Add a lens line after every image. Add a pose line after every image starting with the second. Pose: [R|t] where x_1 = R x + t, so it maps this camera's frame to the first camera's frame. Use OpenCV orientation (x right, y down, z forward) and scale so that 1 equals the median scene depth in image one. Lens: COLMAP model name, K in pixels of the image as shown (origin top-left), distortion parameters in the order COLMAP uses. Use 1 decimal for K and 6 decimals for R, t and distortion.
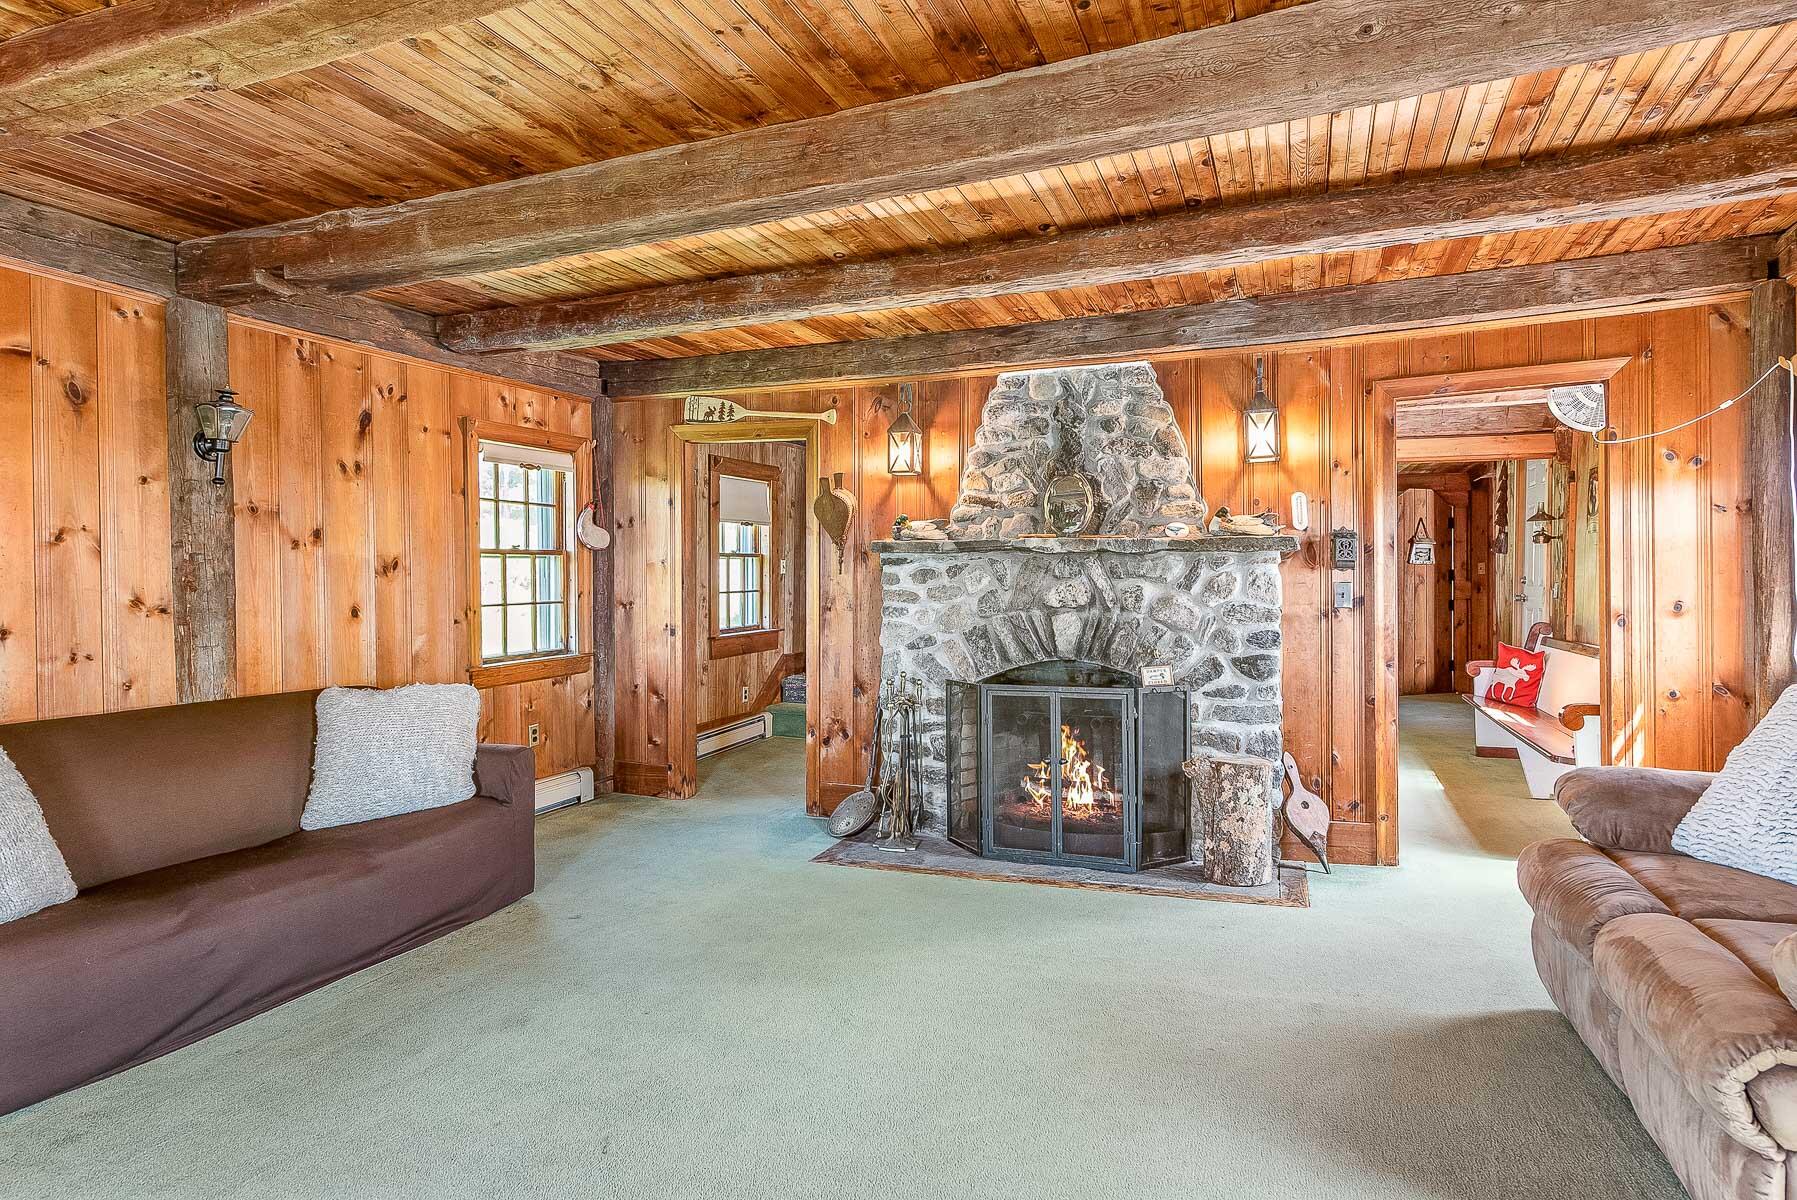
lens RADIAL K [[991.0, 0, 898.1], [0, 991.0, 590.6], [0, 0, 1]] dist [0.007155, 0.000746]
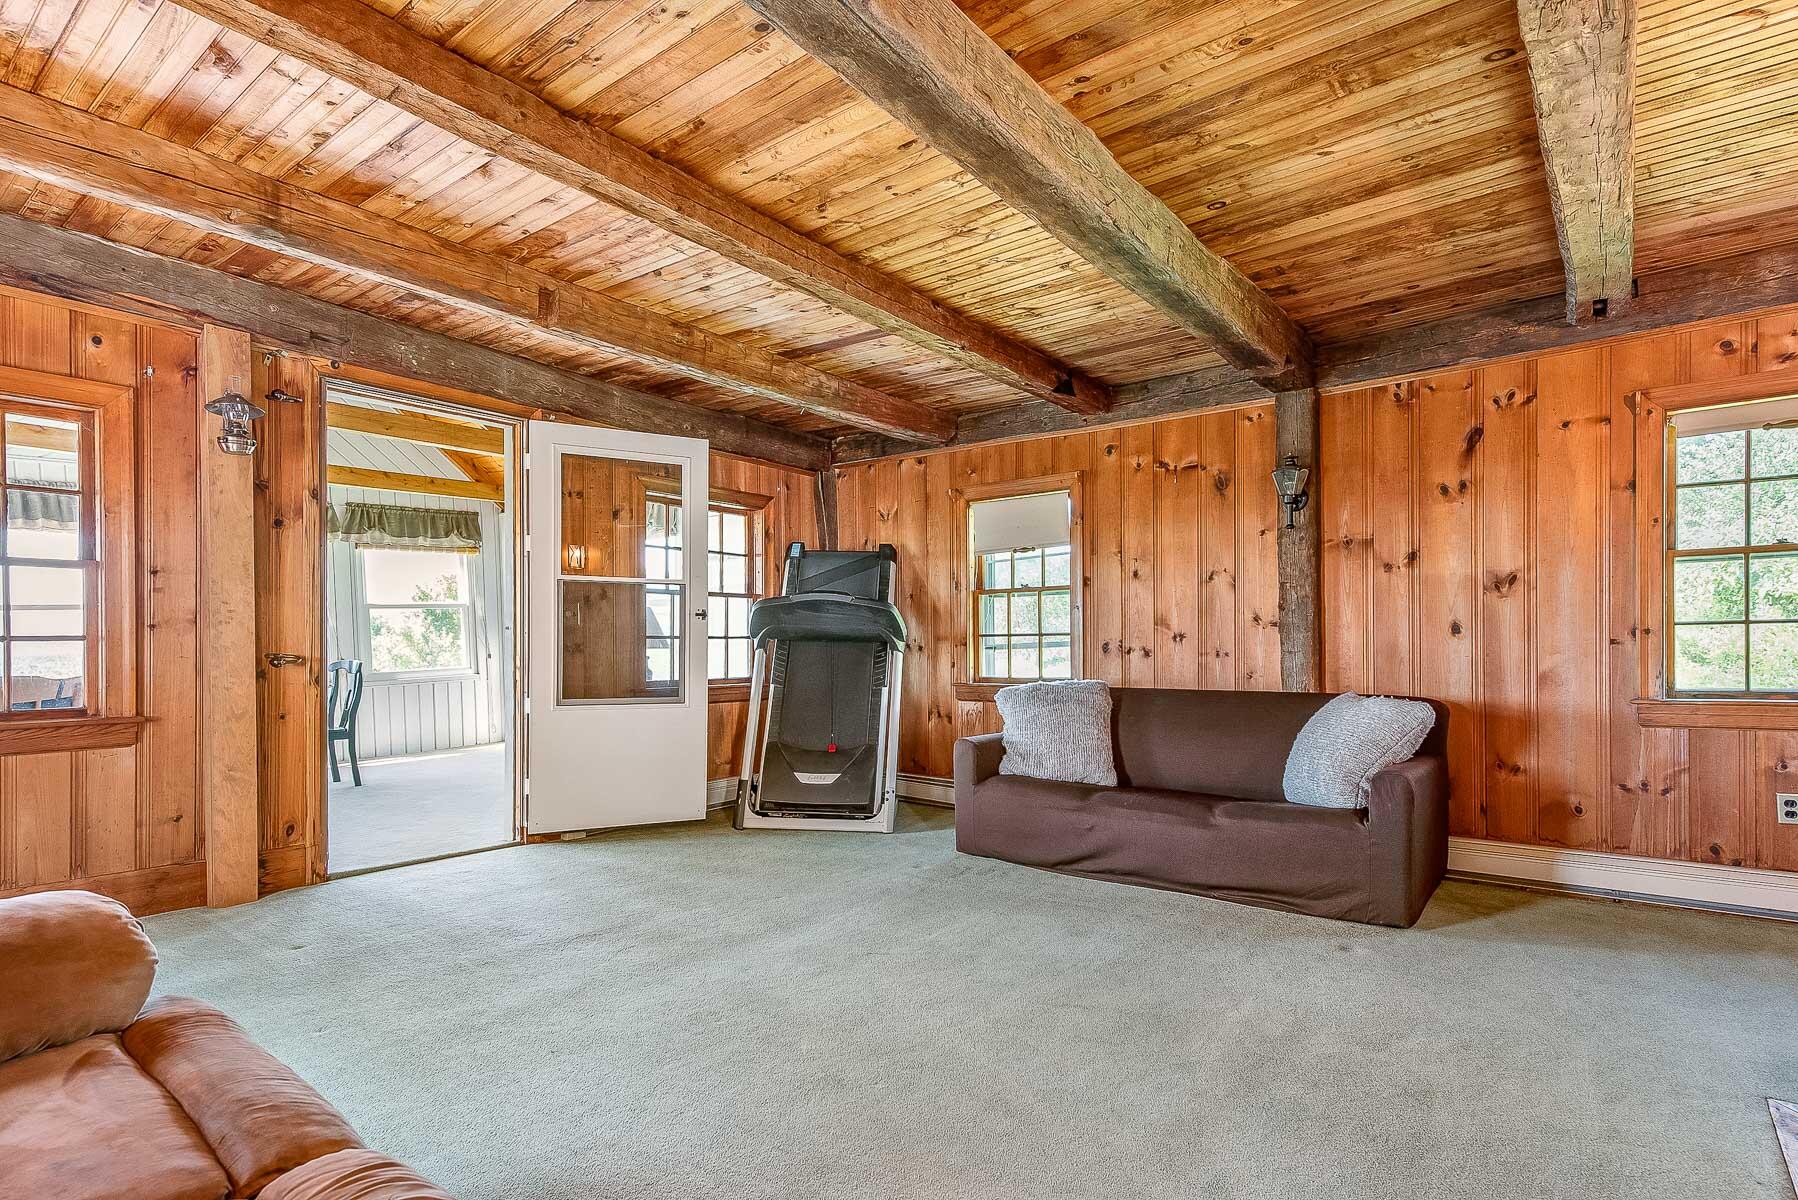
lens RADIAL K [[899.3, 0, 869.8], [0, 899.3, 672.0], [0, 0, 1]] dist [0.001255, -0.001787]
pose [[-0.297262, 0.053911, -0.953273, 0.569838], [0.007565, 0.998506, 0.054110, 0.012640], [0.954766, 0.008874, -0.297225, 0.752207]]
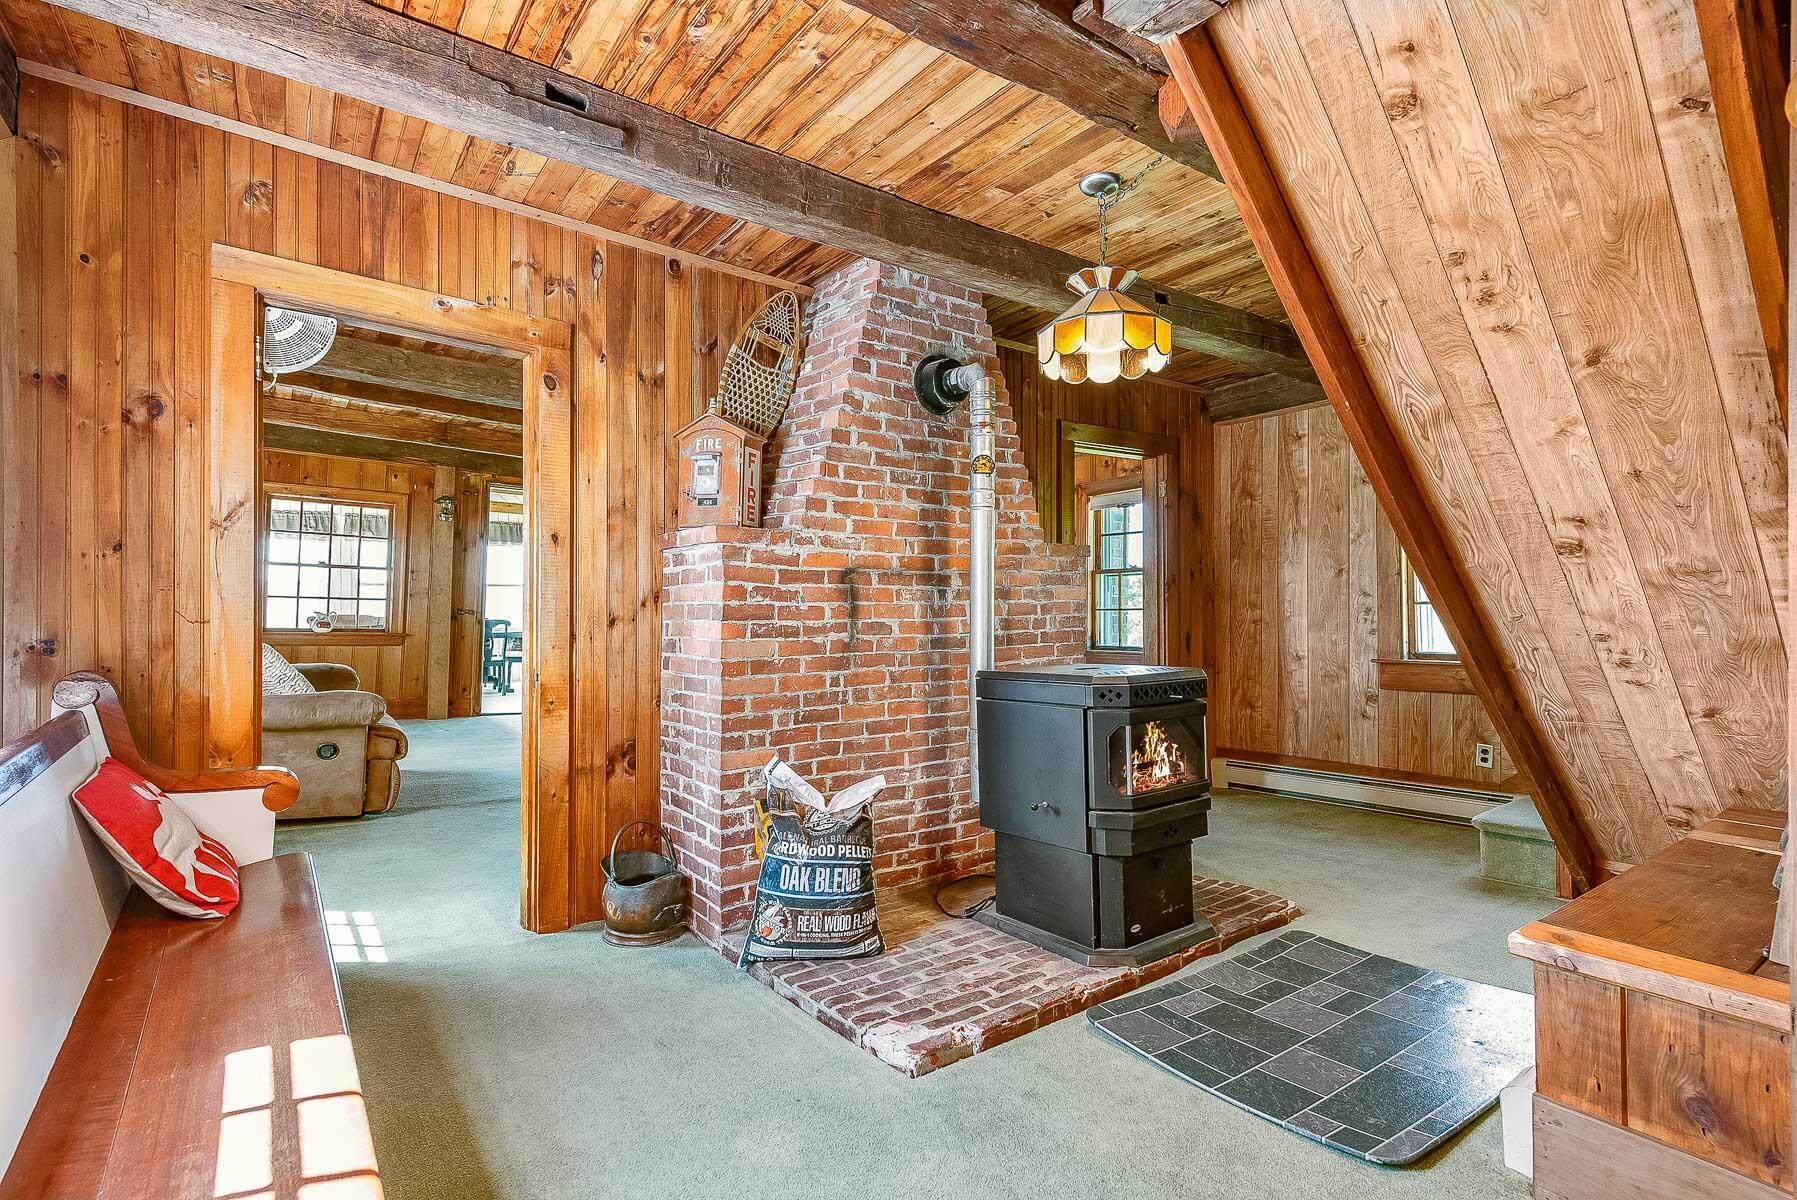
lens RADIAL K [[898.8, 0, 904.3], [0, 898.8, 608.6], [0, 0, 1]] dist [0.001255, -0.001787]
pose [[-0.546466, 0.008116, -0.837442, 0.918925], [-0.003155, 0.999926, 0.011749, 0.012473], [0.837475, 0.009063, -0.546400, 1.590216]]
